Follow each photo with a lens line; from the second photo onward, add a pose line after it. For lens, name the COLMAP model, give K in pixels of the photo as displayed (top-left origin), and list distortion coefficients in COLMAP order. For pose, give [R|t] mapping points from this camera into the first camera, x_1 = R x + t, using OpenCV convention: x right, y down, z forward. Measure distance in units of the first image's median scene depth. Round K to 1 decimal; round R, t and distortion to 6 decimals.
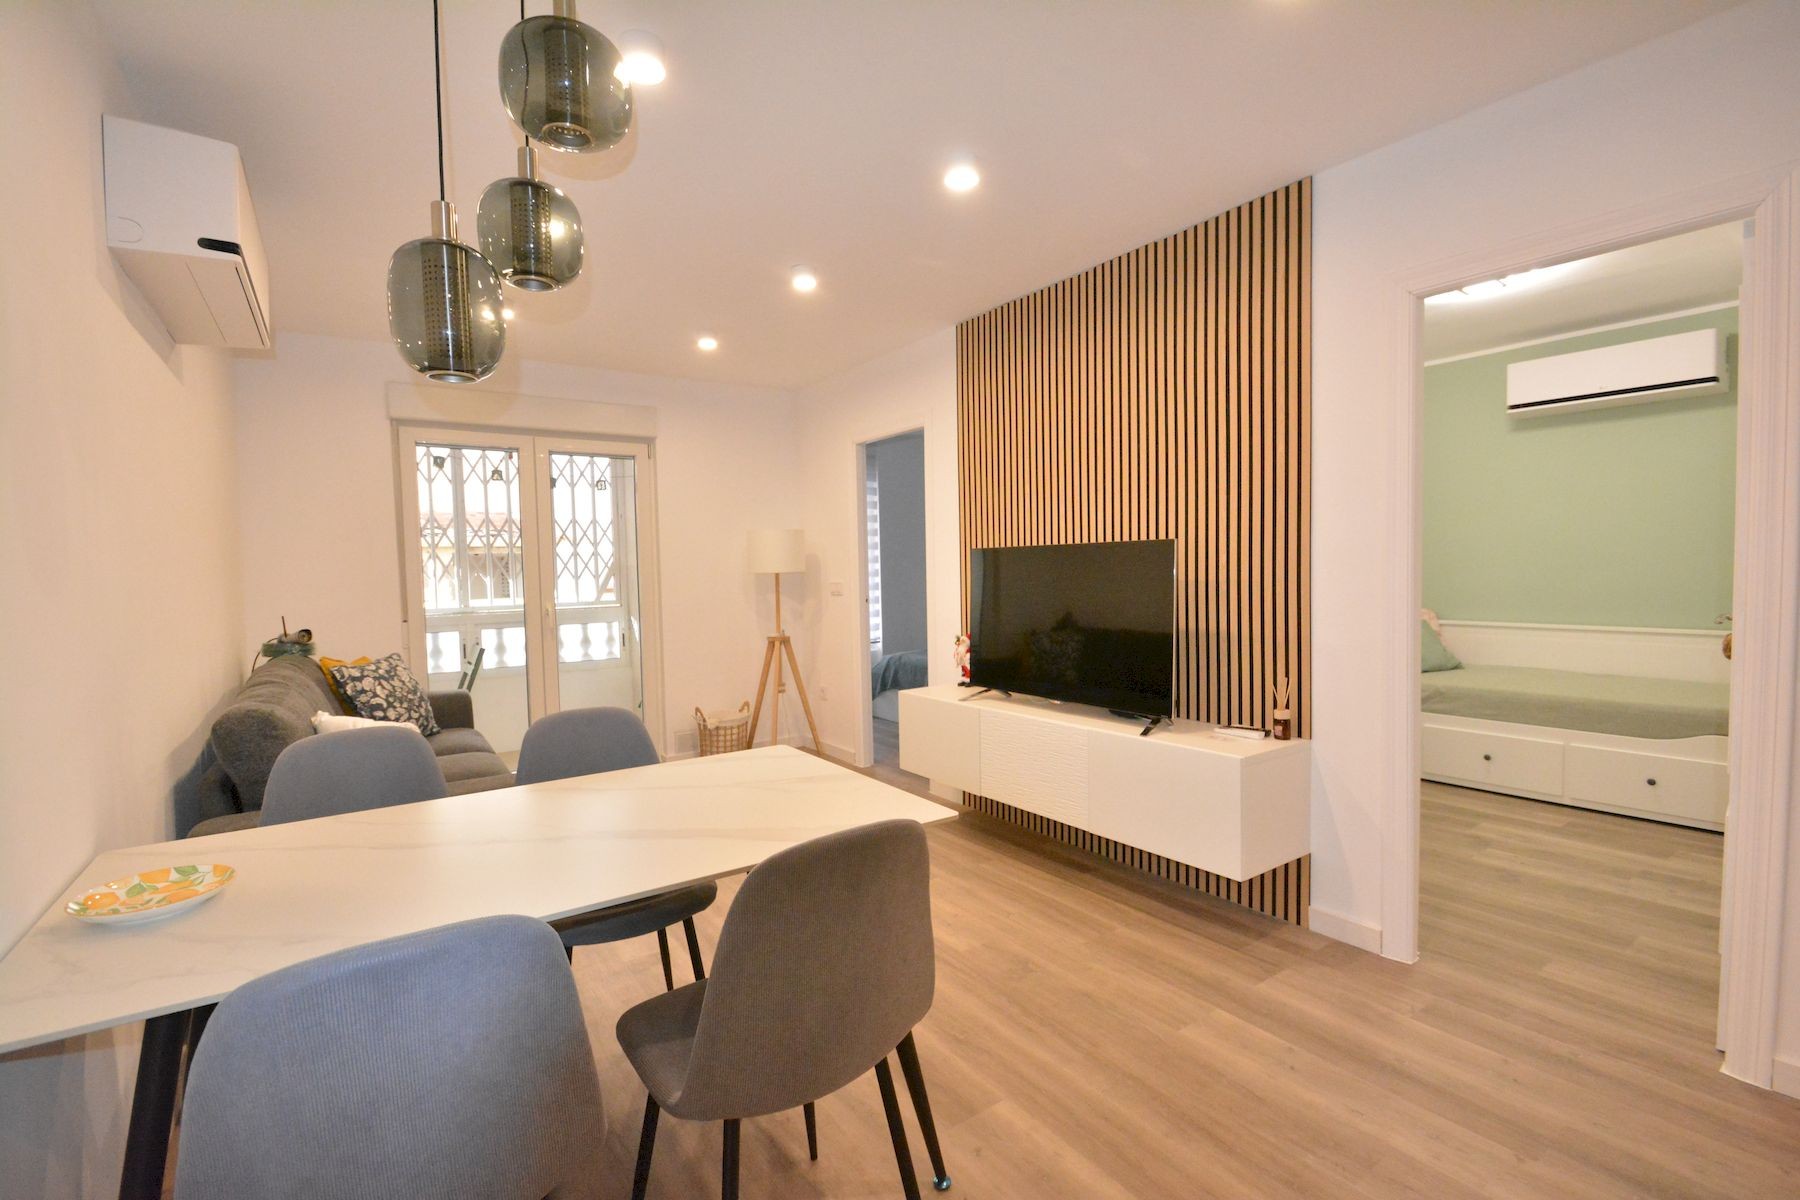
lens RADIAL K [[794.3, 0, 900.2], [0, 794.3, 603.4], [0, 0, 1]] dist [0.011263, -0.014652]
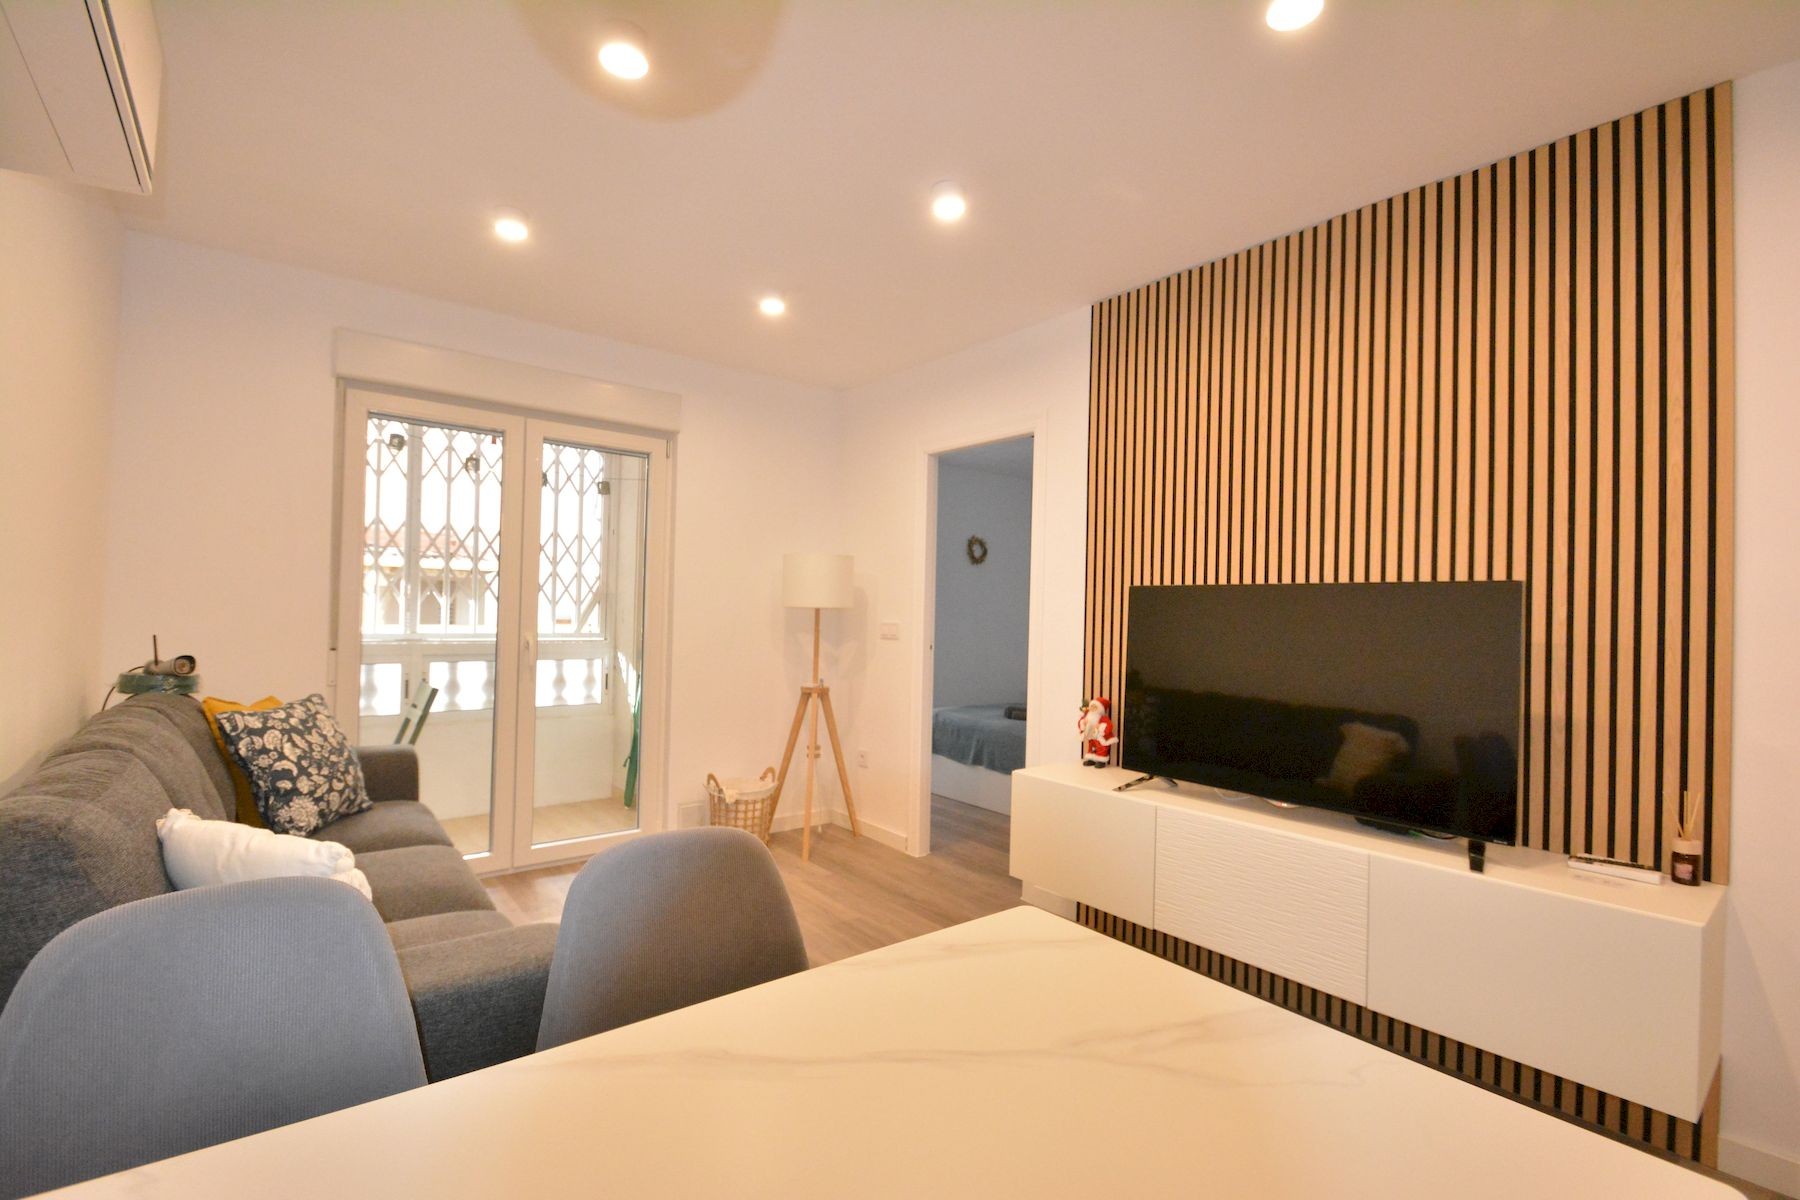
lens RADIAL K [[794.3, 0, 899.8], [0, 794.3, 602.0], [0, 0, 1]] dist [0.011263, -0.014652]
pose [[0.996849, 0.046341, 0.064384, -0.161446], [-0.042479, 0.997288, -0.060100, 0.001001], [-0.066994, 0.057176, 0.996114, 0.247663]]
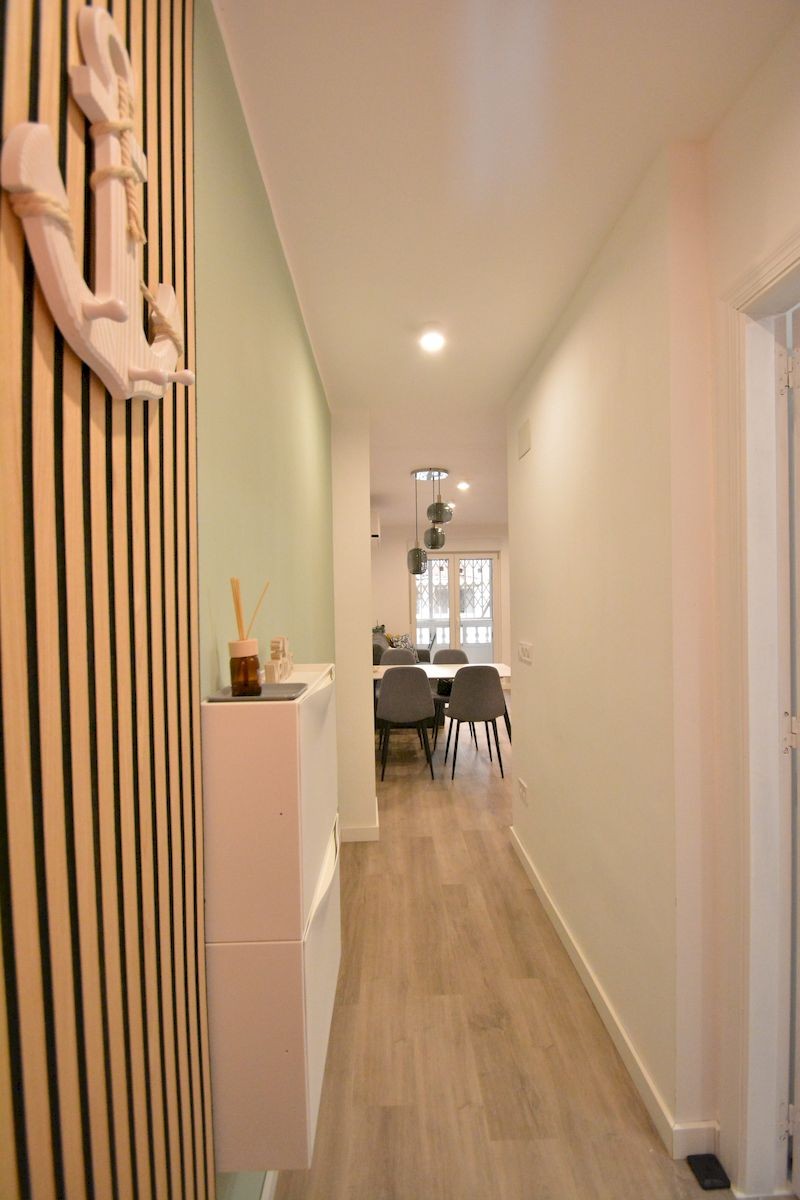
lens RADIAL K [[529.6, 0, 396.0], [0, 529.6, 602.0], [0, 0, 1]] dist [0.011263, -0.014652]
pose [[0.830686, 0.011868, -0.556615, 0.410222], [-0.028024, 0.999397, -0.020513, -0.013287], [0.556035, 0.032639, 0.830518, -0.637807]]
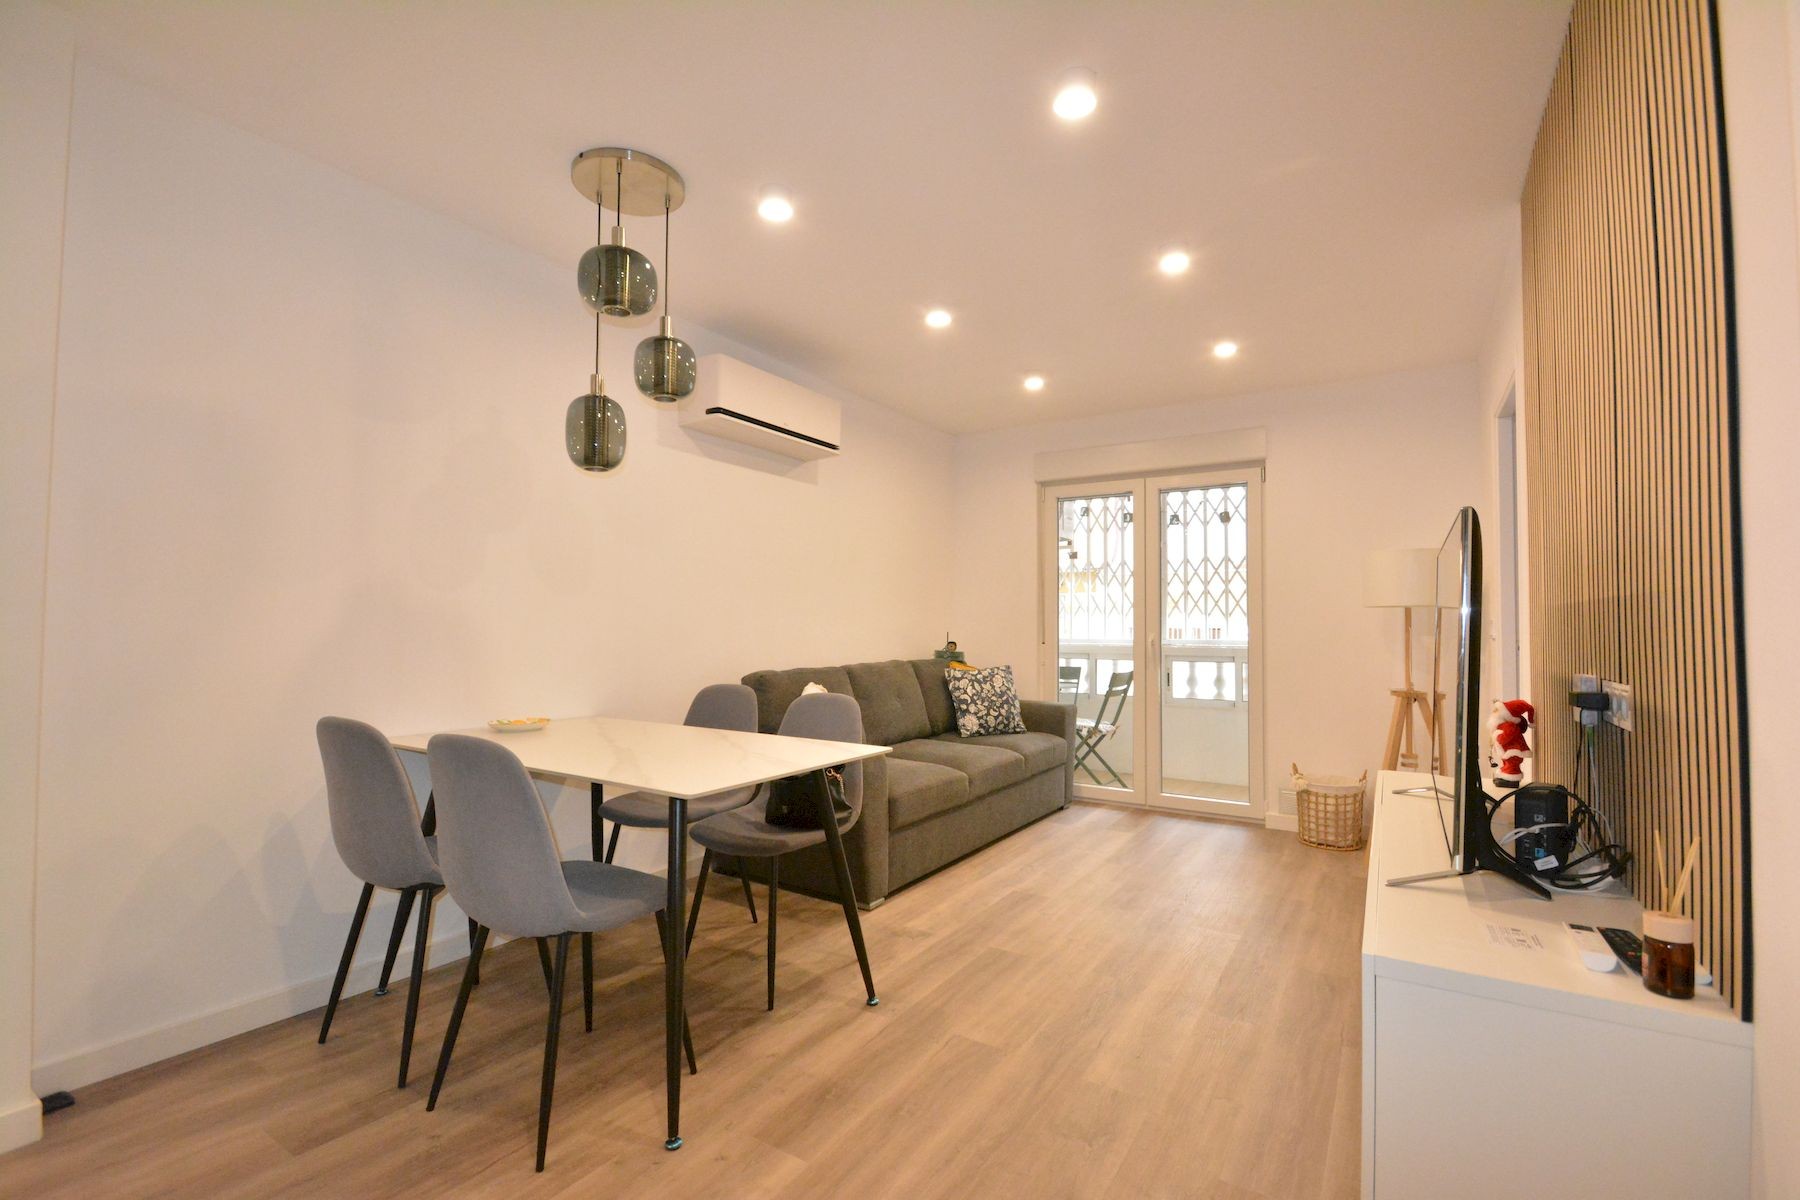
lens RADIAL K [[794.3, 0, 894.8], [0, 794.3, 602.9], [0, 0, 1]] dist [0.011263, -0.014652]
pose [[0.384730, -0.004559, -0.923018, 0.467277], [-0.057705, 0.997913, -0.028981, 0.010117], [0.921223, 0.064413, 0.383664, 0.335005]]
